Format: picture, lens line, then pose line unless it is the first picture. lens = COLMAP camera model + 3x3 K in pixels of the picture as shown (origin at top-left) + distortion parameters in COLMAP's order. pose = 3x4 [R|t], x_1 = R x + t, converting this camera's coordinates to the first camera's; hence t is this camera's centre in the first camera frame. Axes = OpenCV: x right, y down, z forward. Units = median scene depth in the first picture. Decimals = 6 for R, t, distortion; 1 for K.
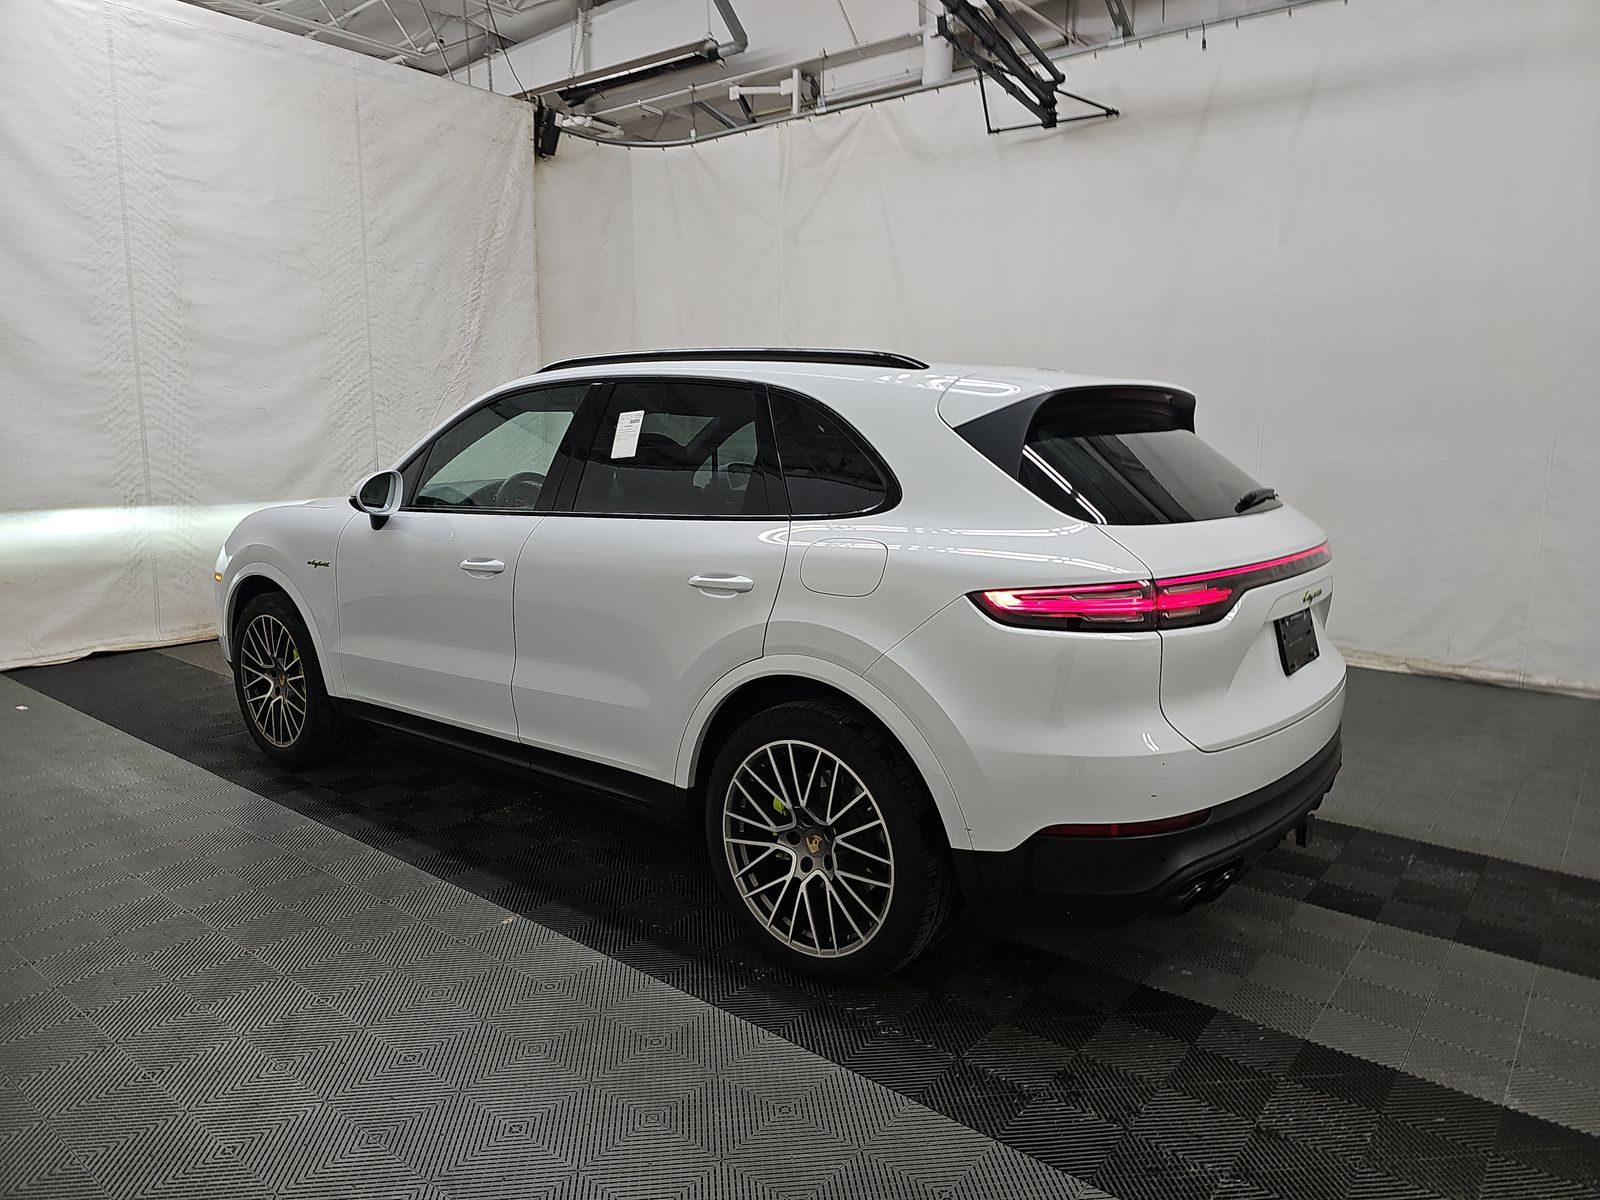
lens RADIAL K [[1056.1, 0, 800.0], [0, 1056.1, 600.0], [0, 0, 1]] dist [0.035190, -0.034019]
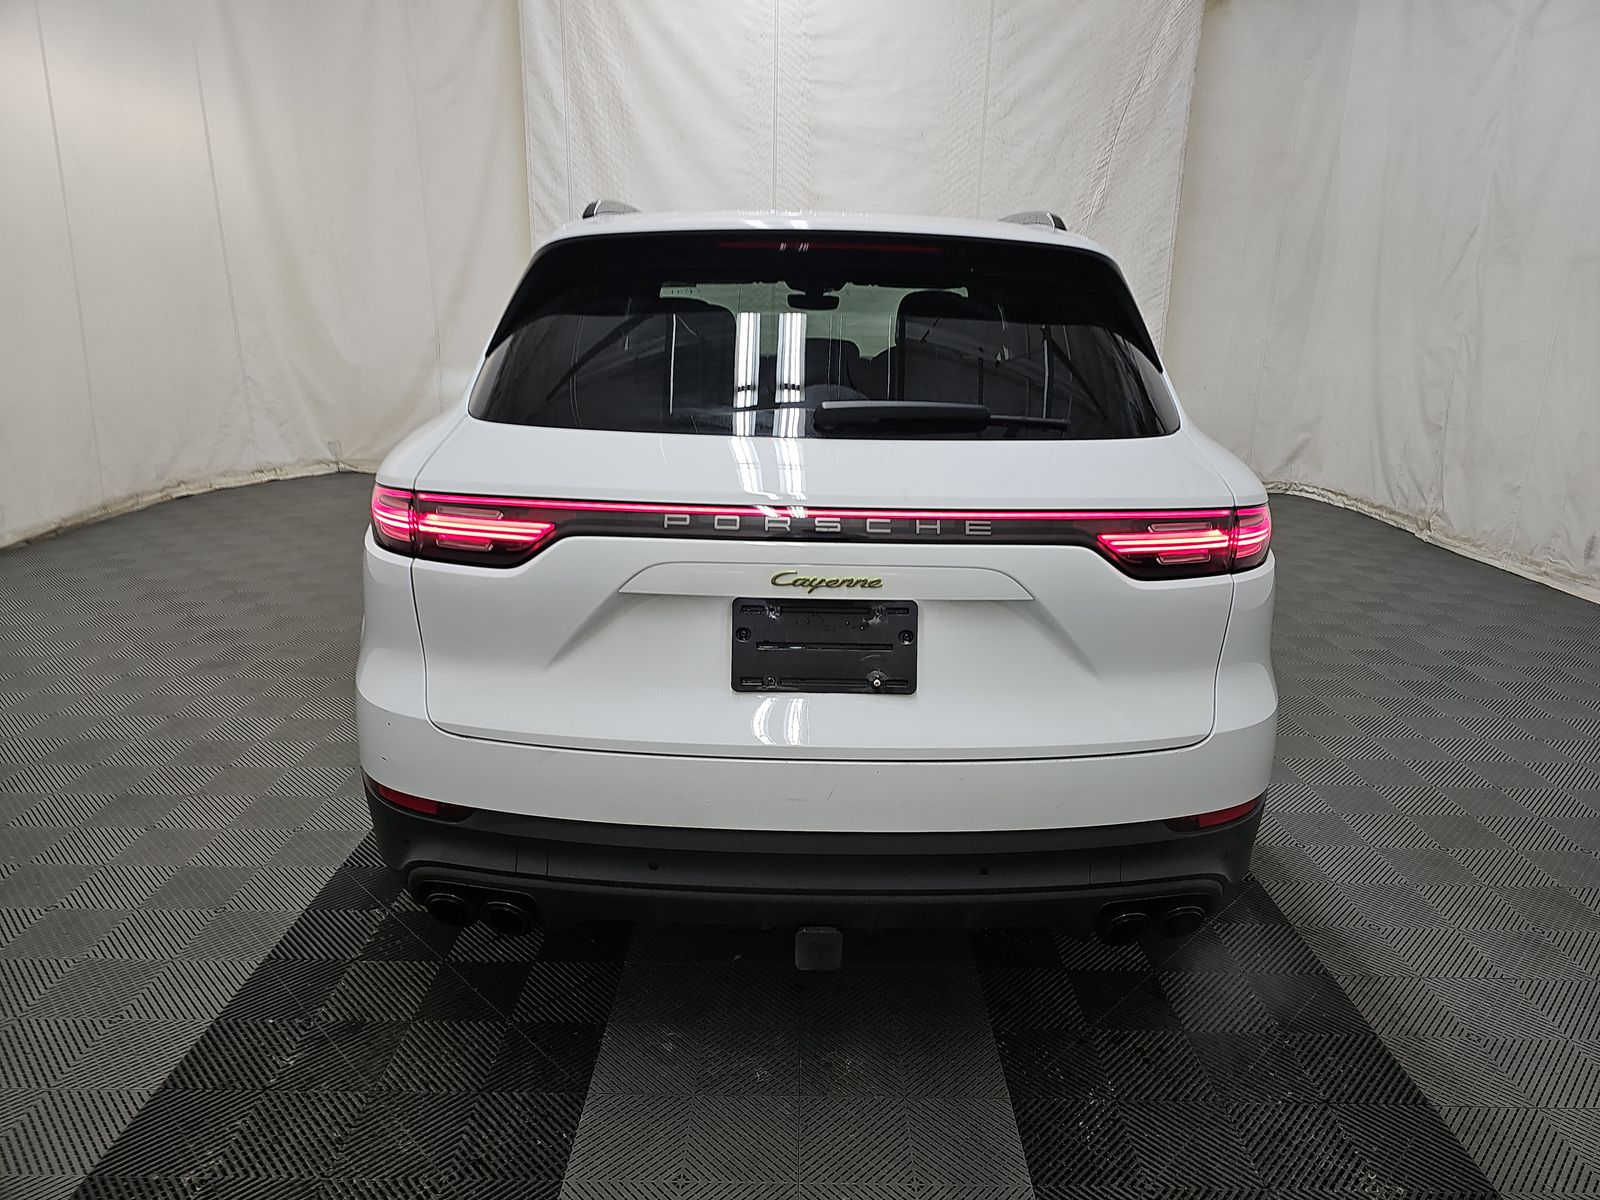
lens RADIAL K [[1056.1, 0, 800.0], [0, 1056.1, 600.0], [0, 0, 1]] dist [0.035190, -0.034019]
pose [[0.623402, 0.216070, -0.751454, 0.382632], [-0.138972, 0.976377, 0.165453, -0.037592], [0.769452, 0.001287, 0.638703, 0.251769]]
